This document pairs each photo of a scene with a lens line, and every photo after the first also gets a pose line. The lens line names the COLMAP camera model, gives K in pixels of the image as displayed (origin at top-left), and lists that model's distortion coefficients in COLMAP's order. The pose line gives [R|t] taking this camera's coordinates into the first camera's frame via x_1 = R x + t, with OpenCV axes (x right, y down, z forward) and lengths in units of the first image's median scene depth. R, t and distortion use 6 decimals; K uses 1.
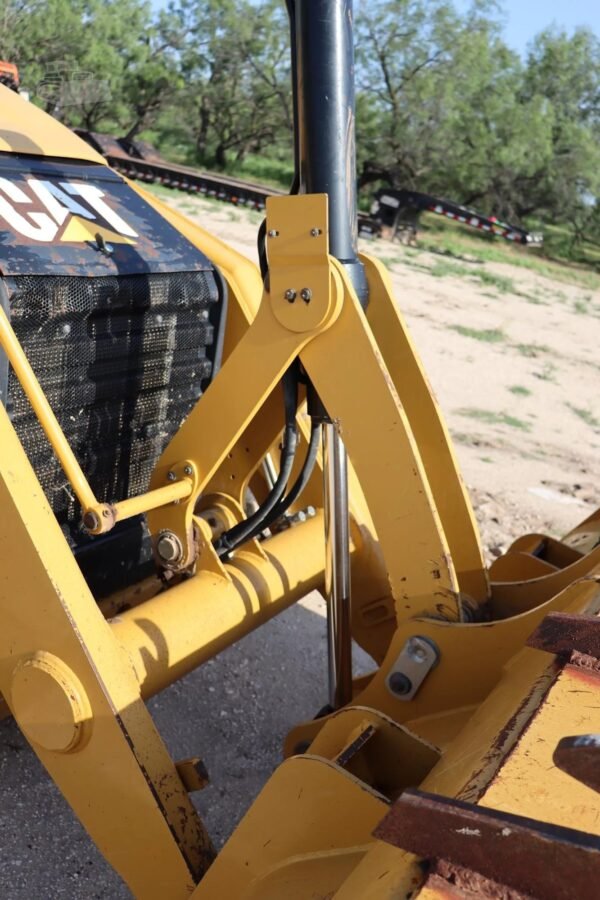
lens RADIAL K [[832.7, 0, 333.8], [0, 832.7, 456.2], [0, 0, 1]] dist [-0.075329, 0.000000]
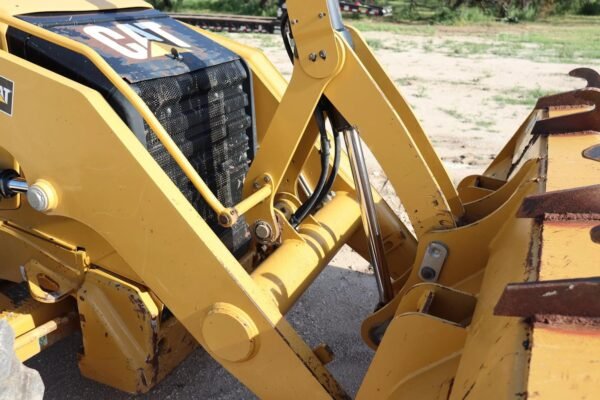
lens RADIAL K [[555.1, 0, 323.3], [0, 555.1, 193.2], [0, 0, 1]] dist [-0.075329, 0.000000]
pose [[0.971940, -0.226206, 0.064524, -0.140554], [0.224433, 0.973910, 0.033603, 0.030403], [-0.070442, -0.018178, 0.997350, -0.076980]]
